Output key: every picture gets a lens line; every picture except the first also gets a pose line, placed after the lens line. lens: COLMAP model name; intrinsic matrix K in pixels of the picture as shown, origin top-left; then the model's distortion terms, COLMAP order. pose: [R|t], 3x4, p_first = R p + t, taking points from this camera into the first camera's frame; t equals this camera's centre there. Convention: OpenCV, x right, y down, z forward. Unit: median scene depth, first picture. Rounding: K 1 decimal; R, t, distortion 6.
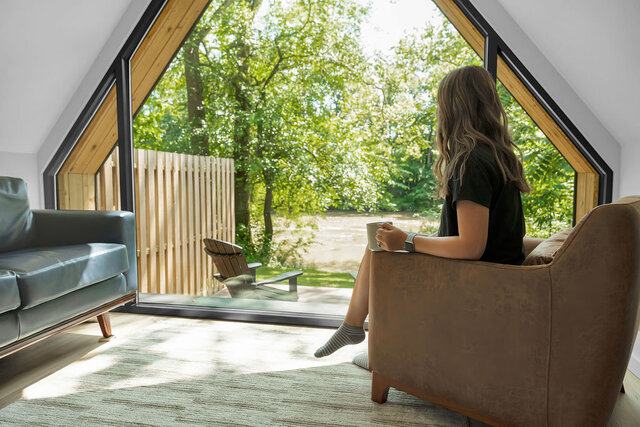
lens RADIAL K [[424.5, 0, 320.0], [0, 424.5, 213.5], [0, 0, 1]] dist [0.000288, -0.000349]
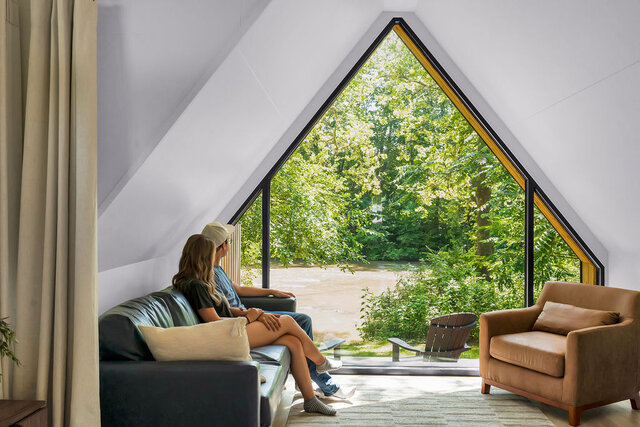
lens RADIAL K [[610.1, 0, 320.0], [0, 610.1, 213.5], [0, 0, 1]] dist [-0.003231, 0.007801]
pose [[0.985640, 0.003982, 0.168813, -0.926508], [0.008731, 0.997183, -0.074495, -0.163473], [-0.168634, 0.074899, 0.982829, -1.345072]]
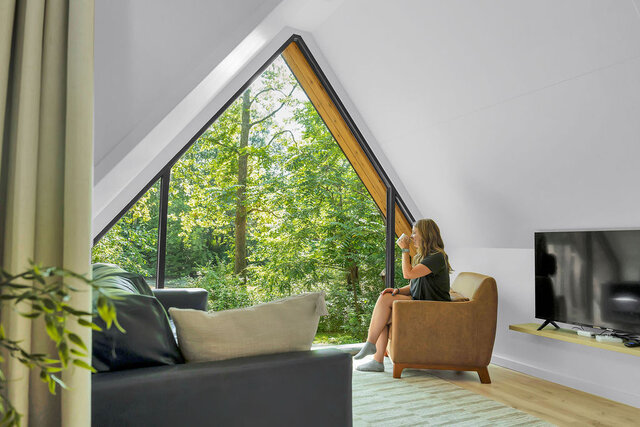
lens RADIAL K [[455.4, 0, 320.0], [0, 455.4, 213.5], [0, 0, 1]] dist [-0.008110, -0.002085]
pose [[0.780550, 0.061032, 0.622107, -1.407116], [0.026475, 0.991101, -0.130450, -0.052514], [-0.624533, 0.118293, 0.771988, -0.477454]]
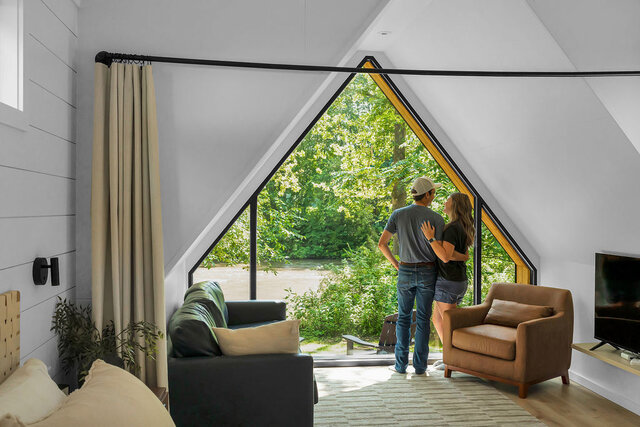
lens RADIAL K [[645.2, 0, 320.0], [0, 645.2, 213.5], [0, 0, 1]] dist [0.001500, 0.009098]
pose [[0.945150, -0.000187, 0.326636, -1.467186], [0.022290, 0.997706, -0.063925, -0.223512], [-0.325875, 0.067700, 0.942986, -1.793678]]
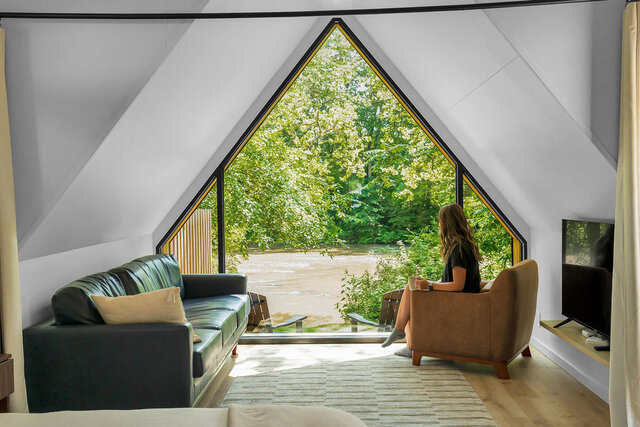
lens RADIAL K [[629.2, 0, 320.0], [0, 629.2, 213.5], [0, 0, 1]] dist [-0.002430, 0.005683]
pose [[0.983796, -0.020629, 0.178103, -0.766181], [0.029744, 0.998372, -0.048661, -0.135277], [-0.176809, 0.053170, 0.982808, -1.753797]]
